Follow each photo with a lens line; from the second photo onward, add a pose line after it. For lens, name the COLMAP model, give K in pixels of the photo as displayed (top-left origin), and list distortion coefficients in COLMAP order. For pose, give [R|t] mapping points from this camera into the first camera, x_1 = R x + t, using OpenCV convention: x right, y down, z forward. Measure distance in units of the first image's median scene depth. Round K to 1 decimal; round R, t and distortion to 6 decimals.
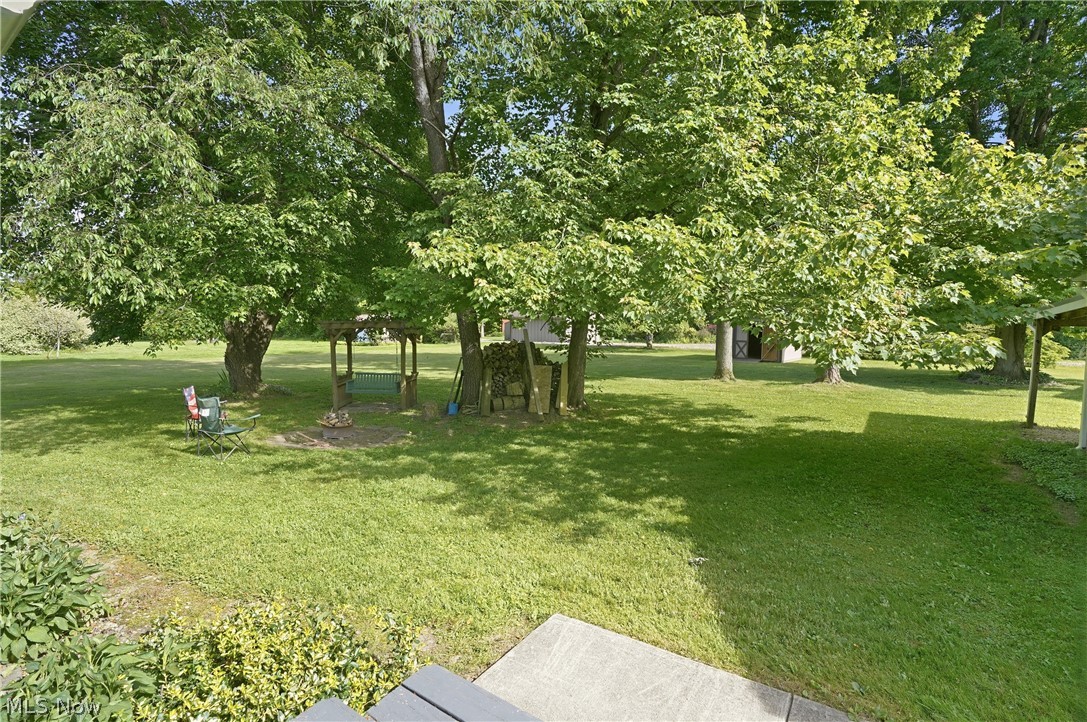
lens RADIAL K [[505.5, 0, 549.2], [0, 505.5, 366.9], [0, 0, 1]] dist [-0.067983, 0.030707]
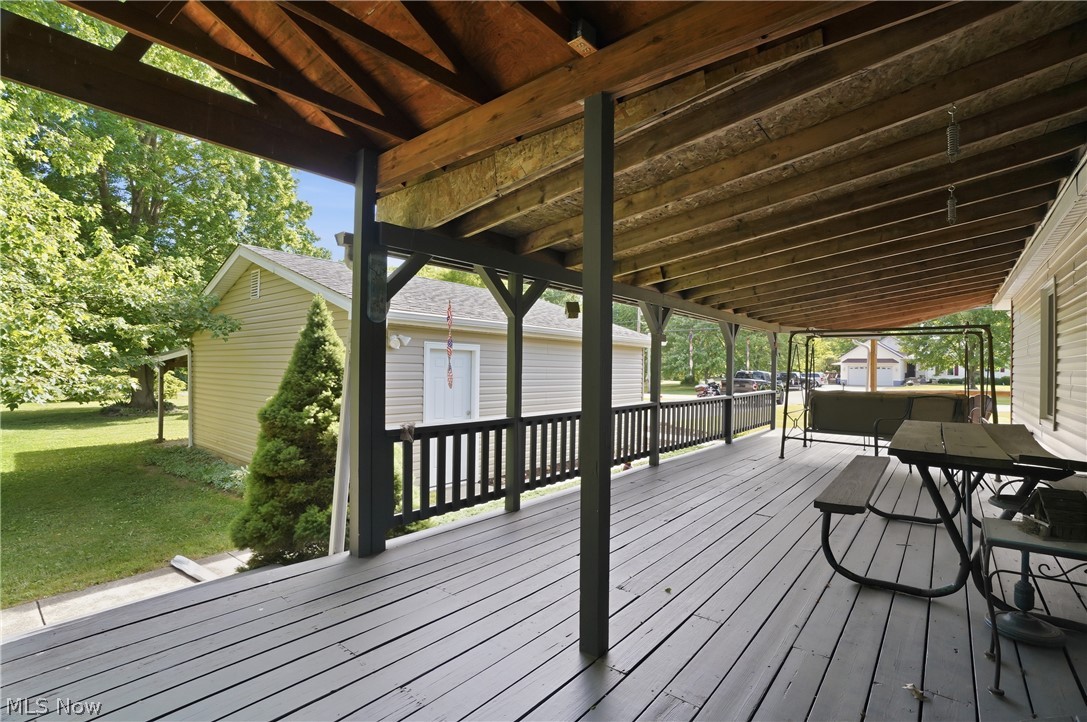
lens RADIAL K [[493.1, 0, 543.5], [0, 493.1, 361.0], [0, 0, 1]] dist [-0.064537, 0.019570]
pose [[0.112804, 0.007268, 0.993591, -0.609080], [0.080609, 0.996610, -0.016442, 0.024856], [-0.990342, 0.081947, 0.111836, -0.644574]]
